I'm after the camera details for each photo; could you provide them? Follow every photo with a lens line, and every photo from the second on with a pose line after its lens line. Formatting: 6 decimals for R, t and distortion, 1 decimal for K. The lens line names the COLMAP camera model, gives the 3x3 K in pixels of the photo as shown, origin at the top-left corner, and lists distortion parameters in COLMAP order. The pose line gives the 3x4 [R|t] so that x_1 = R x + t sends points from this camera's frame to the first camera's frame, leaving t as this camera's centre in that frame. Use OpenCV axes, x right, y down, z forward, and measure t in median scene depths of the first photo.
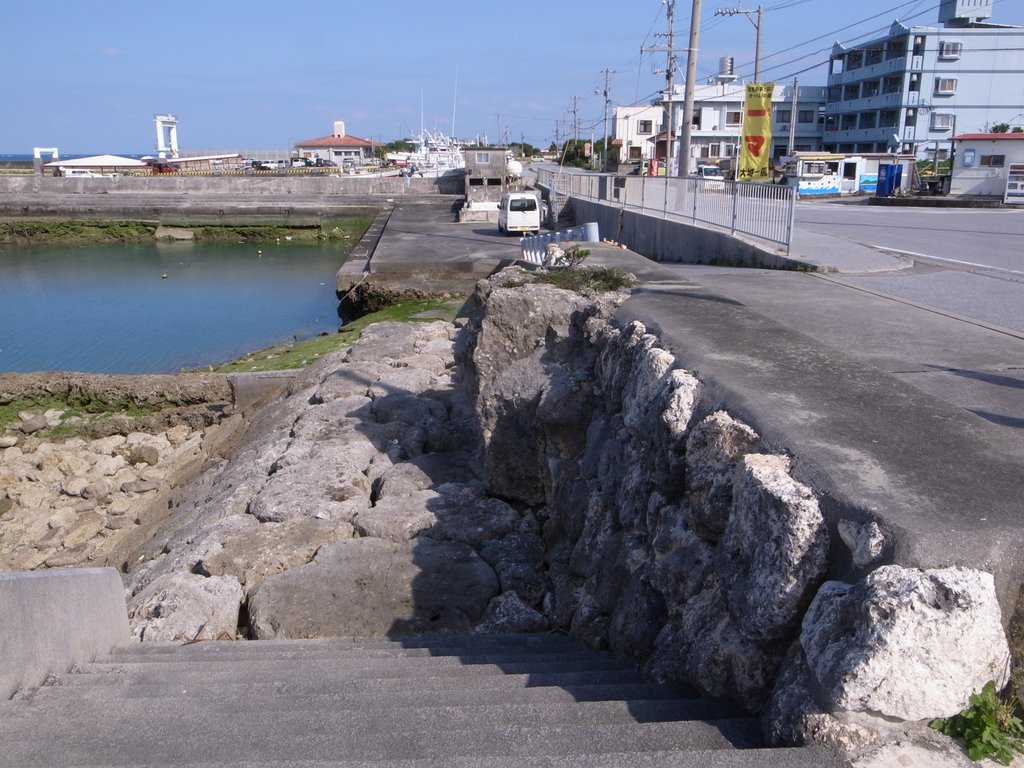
lens RADIAL K [[835.1, 0, 512.1], [0, 835.1, 383.1], [0, 0, 1]] dist [-0.047343, 0.041178]
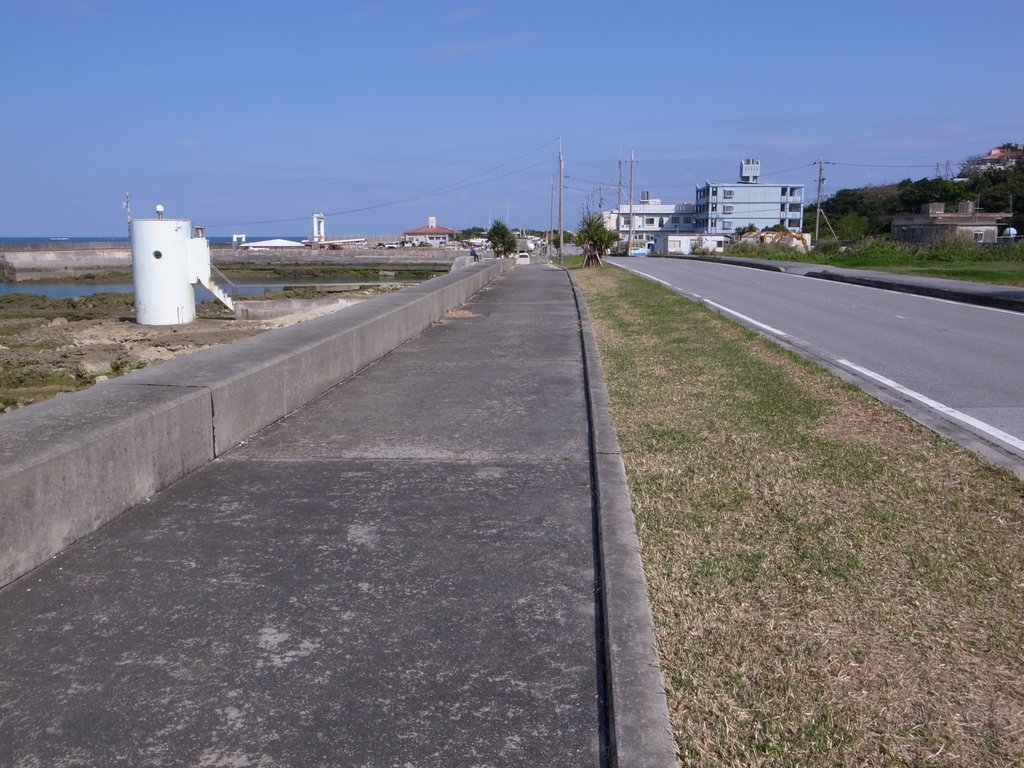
lens RADIAL K [[835.1, 0, 511.8], [0, 835.1, 383.8], [0, 0, 1]] dist [-0.047343, 0.041178]
pose [[0.997675, 0.009452, -0.067486, 0.079973], [-0.015700, 0.995573, -0.092672, 0.247304], [0.066311, 0.093516, 0.993407, -0.929789]]
